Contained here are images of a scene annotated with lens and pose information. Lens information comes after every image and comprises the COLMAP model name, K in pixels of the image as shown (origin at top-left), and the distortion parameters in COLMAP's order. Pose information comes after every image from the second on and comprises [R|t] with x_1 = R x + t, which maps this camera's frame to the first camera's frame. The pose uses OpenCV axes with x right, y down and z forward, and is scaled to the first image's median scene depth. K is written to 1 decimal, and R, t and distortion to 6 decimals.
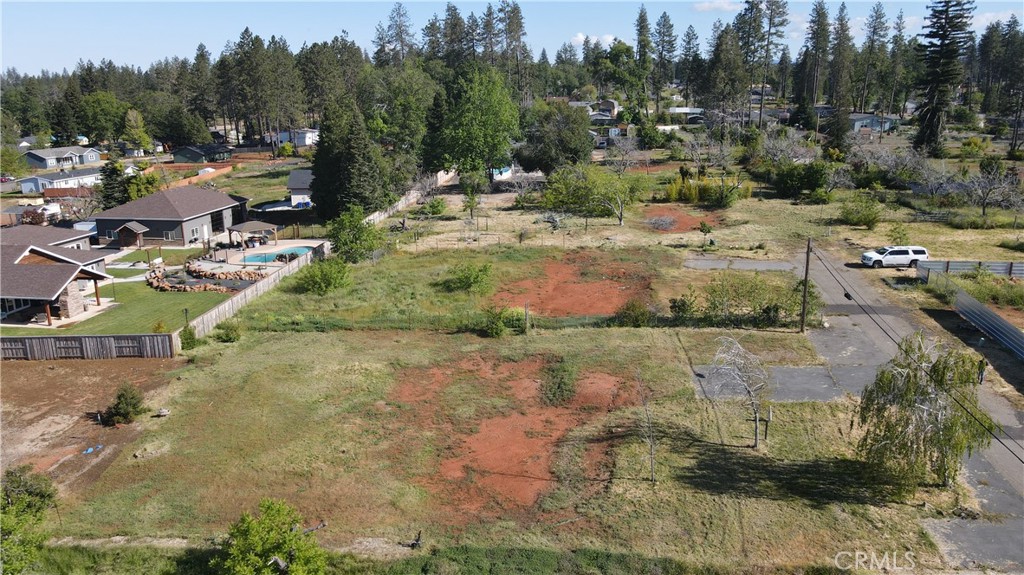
lens RADIAL K [[753.4, 0, 509.2], [0, 753.4, 286.2], [0, 0, 1]] dist [-0.004709, 0.046439]
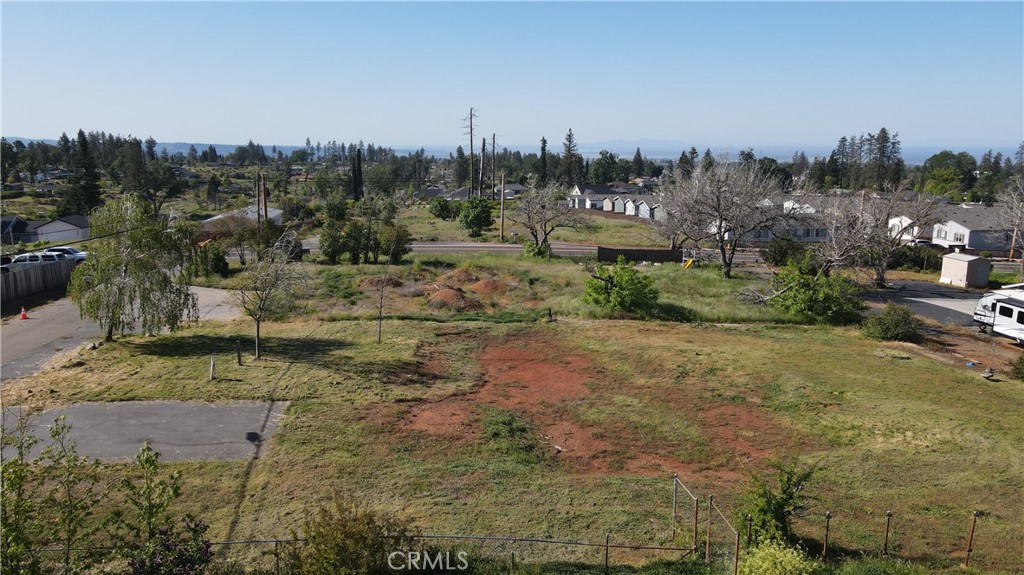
lens RADIAL K [[753.4, 0, 509.2], [0, 753.4, 286.2], [0, 0, 1]] dist [-0.004709, 0.046439]
pose [[-0.966308, 0.057622, -0.250856, 0.194153], [-0.056618, 0.903161, 0.425551, -0.202773], [0.251085, 0.425417, -0.869470, 1.377154]]
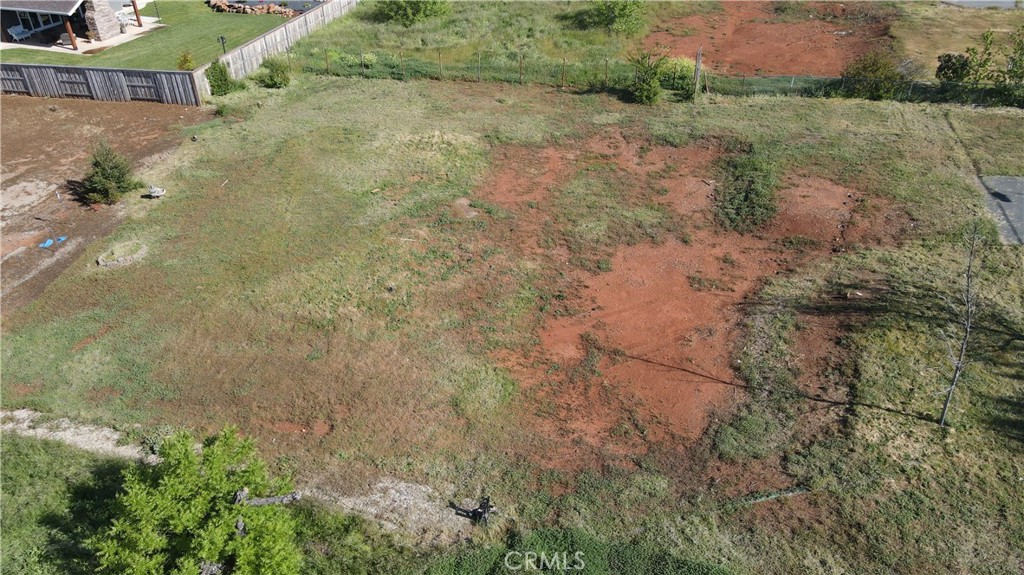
lens RADIAL K [[753.4, 0, 509.2], [0, 753.4, 286.2], [0, 0, 1]] dist [-0.004709, 0.046439]
pose [[0.983972, 0.095377, -0.150675, -0.023633], [-0.040818, 0.942976, 0.330349, 0.005899], [0.173590, -0.318904, 0.931755, 0.346430]]
